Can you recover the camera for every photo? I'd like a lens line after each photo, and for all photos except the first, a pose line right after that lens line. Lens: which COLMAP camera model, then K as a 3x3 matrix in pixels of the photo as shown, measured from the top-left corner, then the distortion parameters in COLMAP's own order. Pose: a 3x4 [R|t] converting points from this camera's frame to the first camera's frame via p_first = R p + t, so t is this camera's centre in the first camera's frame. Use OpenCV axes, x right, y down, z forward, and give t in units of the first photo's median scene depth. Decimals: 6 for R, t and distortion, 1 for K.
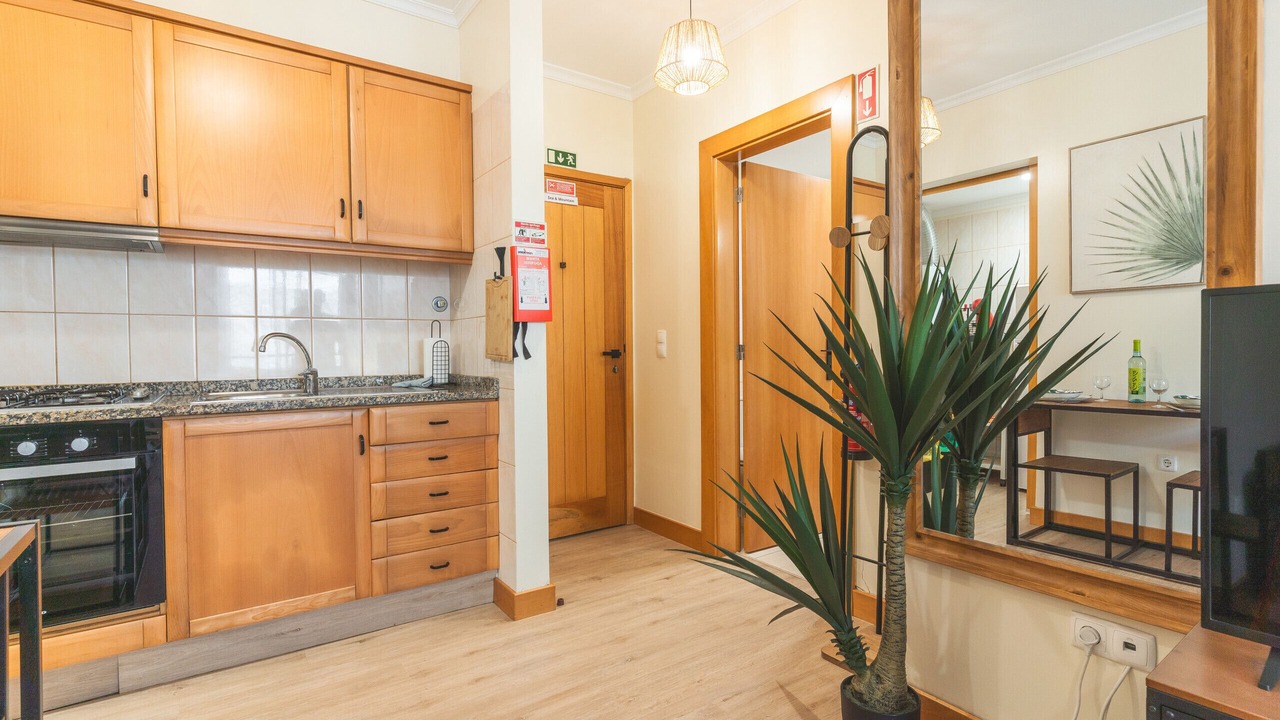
lens RADIAL K [[624.8, 0, 641.3], [0, 624.8, 359.2], [0, 0, 1]] dist [0.000764, 0.000013]
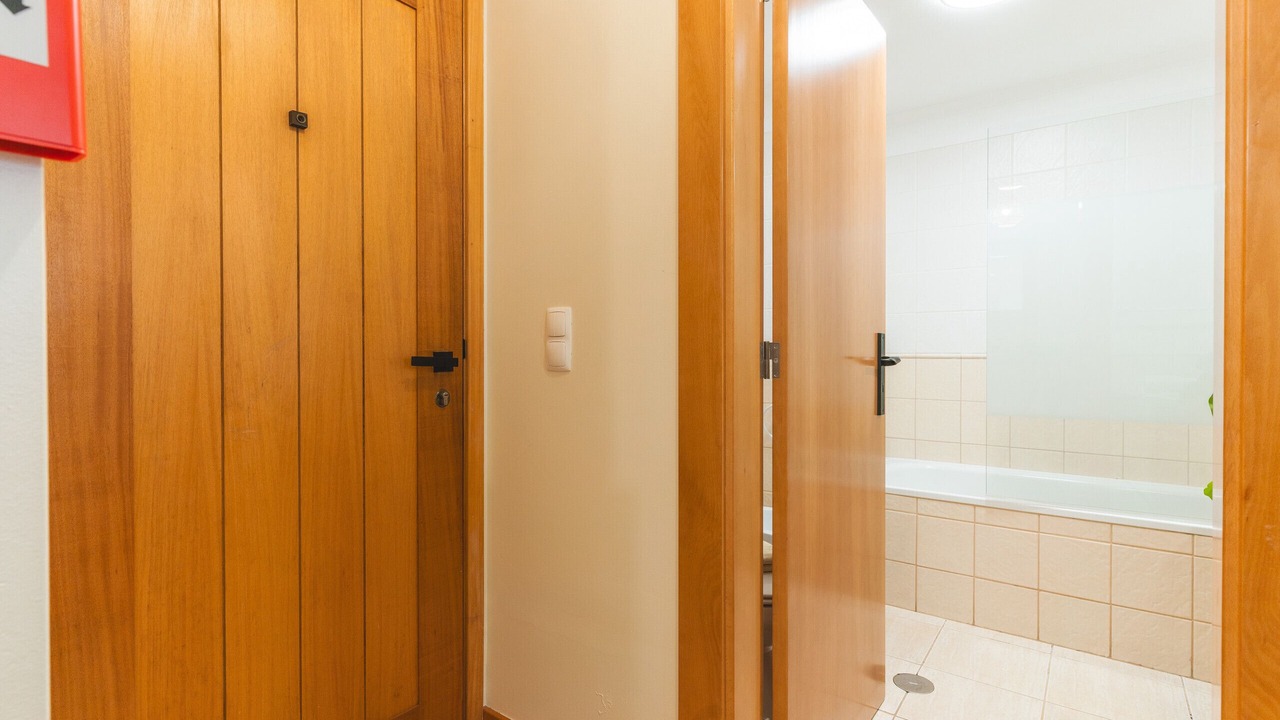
lens RADIAL K [[624.8, 0, 634.2], [0, 624.8, 366.2], [0, 0, 1]] dist [0.000764, 0.000013]
pose [[0.961912, 0.006374, 0.273283, -0.032243], [-0.005597, 0.999978, -0.003625, -0.004753], [-0.273300, 0.001957, 0.961927, 0.557151]]
